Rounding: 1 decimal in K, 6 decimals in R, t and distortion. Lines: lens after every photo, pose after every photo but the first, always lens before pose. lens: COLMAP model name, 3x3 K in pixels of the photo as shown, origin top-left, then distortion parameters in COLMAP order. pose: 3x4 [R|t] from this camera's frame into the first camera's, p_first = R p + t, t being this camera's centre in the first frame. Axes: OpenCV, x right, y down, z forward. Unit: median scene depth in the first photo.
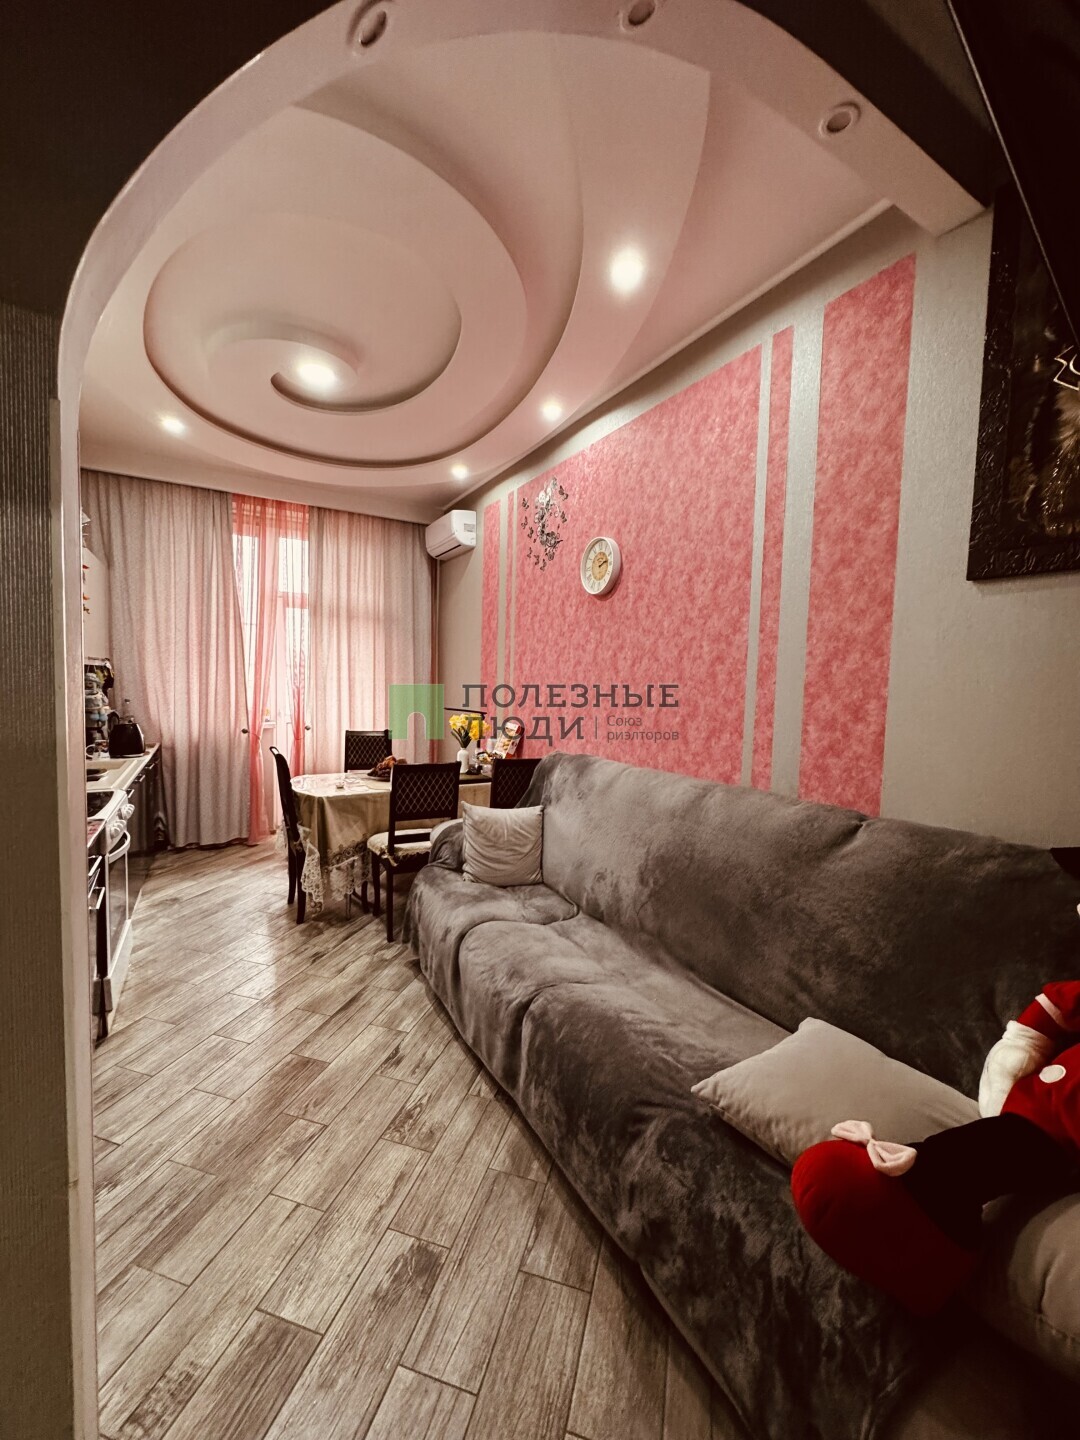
lens RADIAL K [[575.8, 0, 543.3], [0, 575.8, 714.4], [0, 0, 1]] dist [-0.003608, 0.001093]
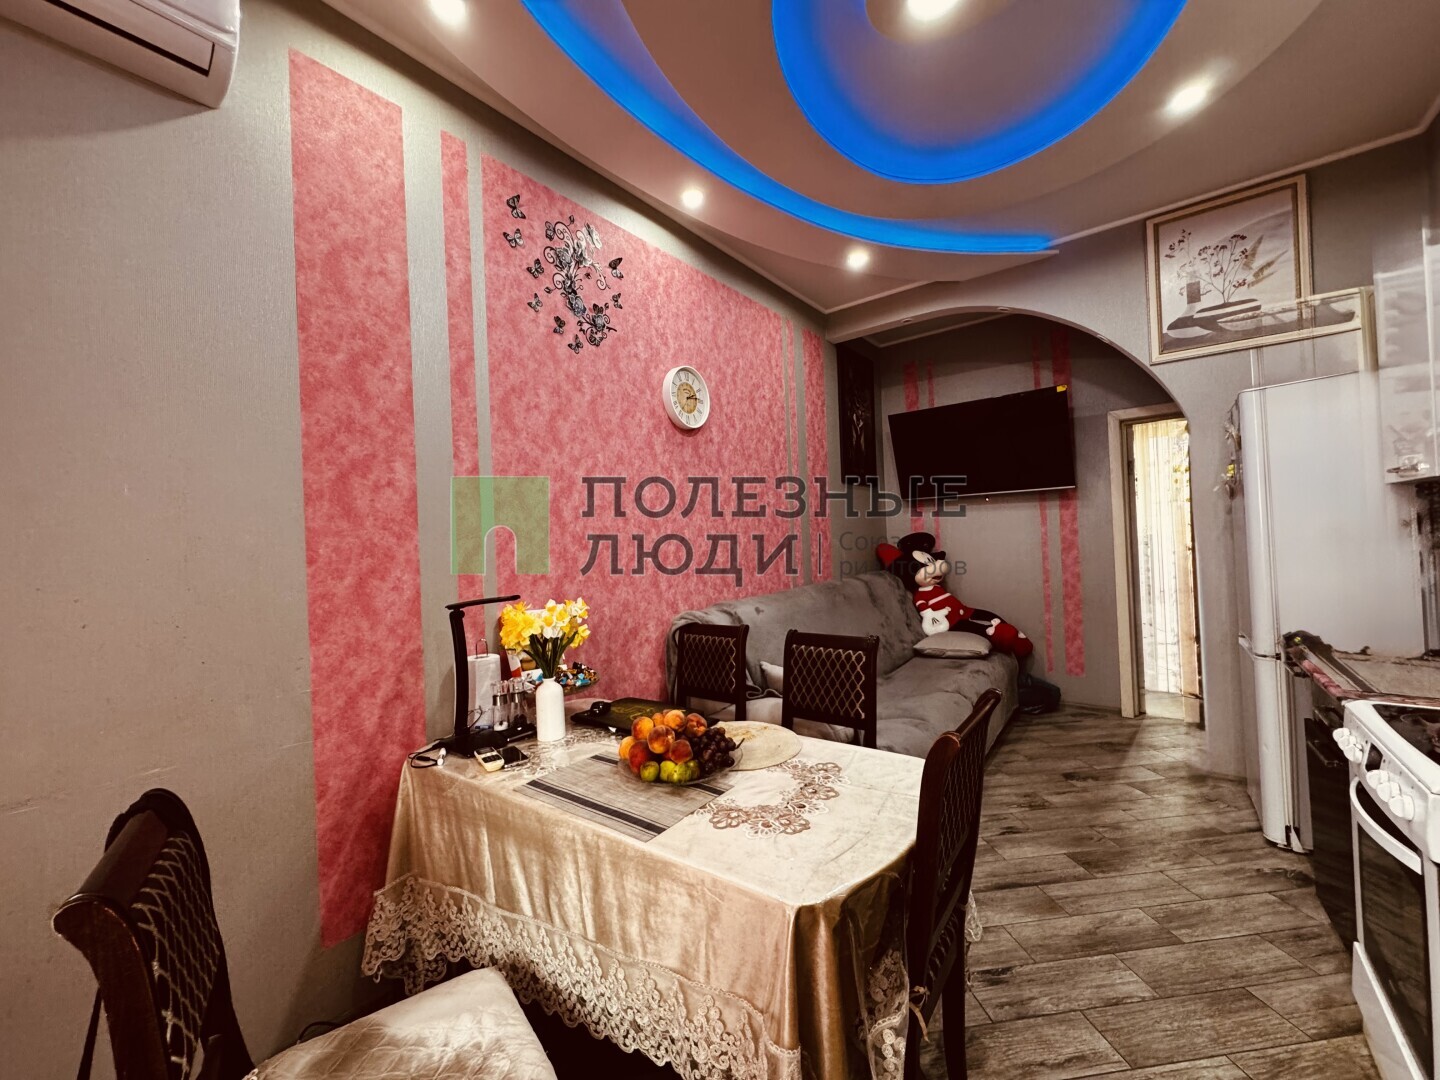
lens RADIAL K [[575.8, 0, 709.1], [0, 575.8, 530.1], [0, 0, 1]] dist [-0.003608, 0.001093]
pose [[-0.377599, -0.000636, 0.925969, -1.050111], [0.081355, 0.996110, 0.033860, -0.106278], [-0.922389, 0.088118, -0.376078, 1.836029]]
